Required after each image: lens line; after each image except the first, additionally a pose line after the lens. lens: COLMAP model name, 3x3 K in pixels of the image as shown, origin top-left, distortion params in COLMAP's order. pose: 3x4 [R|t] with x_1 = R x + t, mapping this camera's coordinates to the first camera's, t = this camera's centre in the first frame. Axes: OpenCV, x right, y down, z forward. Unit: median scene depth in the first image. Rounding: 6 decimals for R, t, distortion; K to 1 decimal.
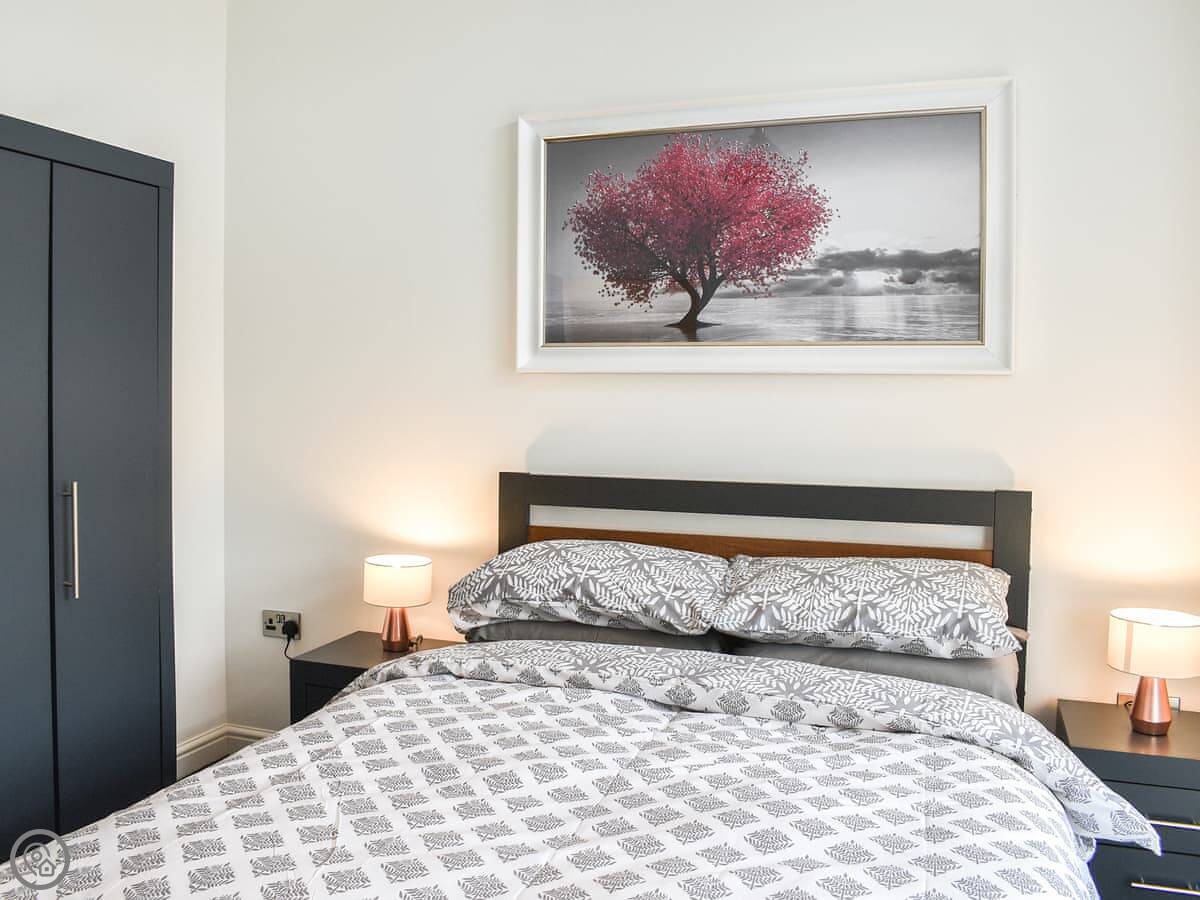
lens RADIAL K [[1095.5, 0, 598.7], [0, 1095.5, 395.5], [0, 0, 1]] dist [-0.091134, 0.017979]
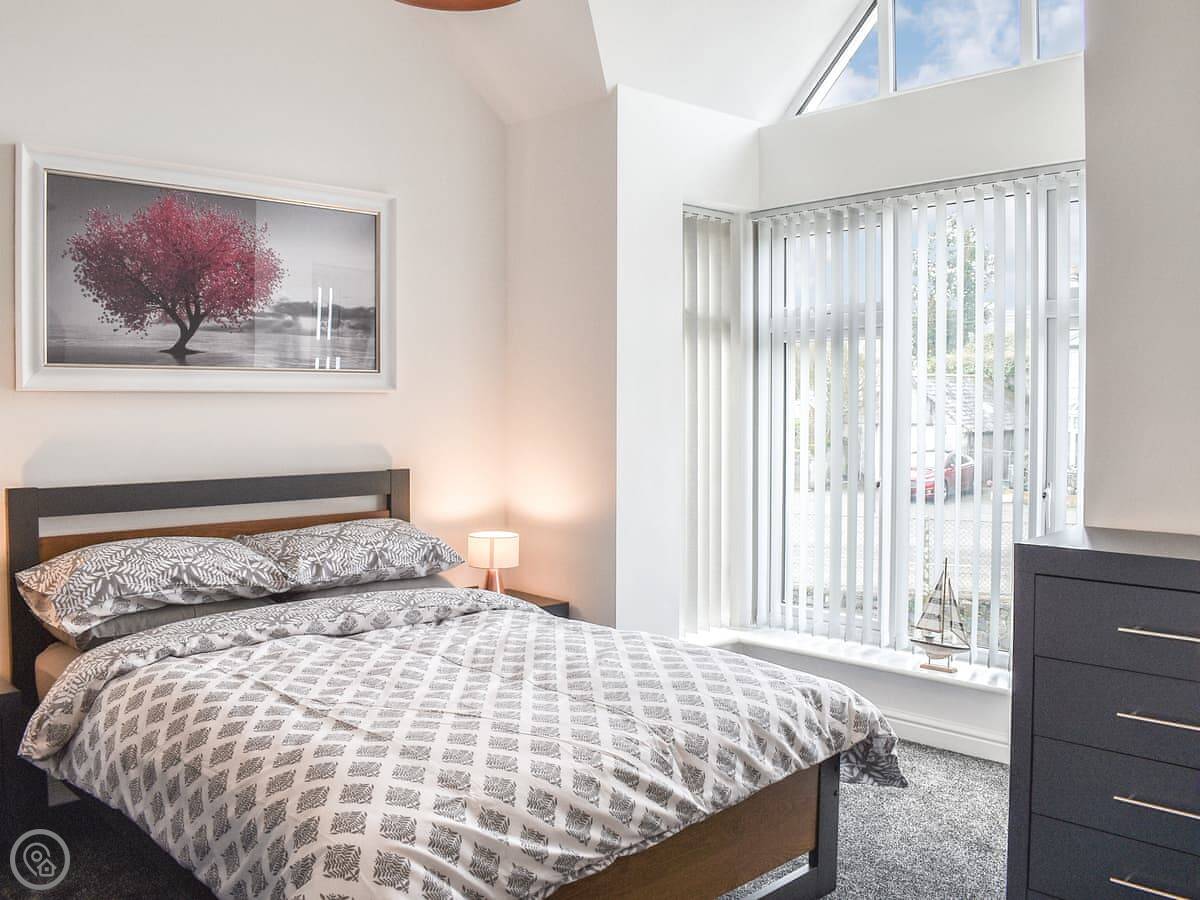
lens RADIAL K [[1095.5, 0, 598.7], [0, 1095.5, 395.5], [0, 0, 1]] dist [-0.091134, 0.017979]
pose [[0.418807, -0.006891, 0.908049, -0.830494], [0.007487, 0.999963, 0.004135, -0.018484], [-0.908044, 0.005067, 0.418844, 0.091462]]
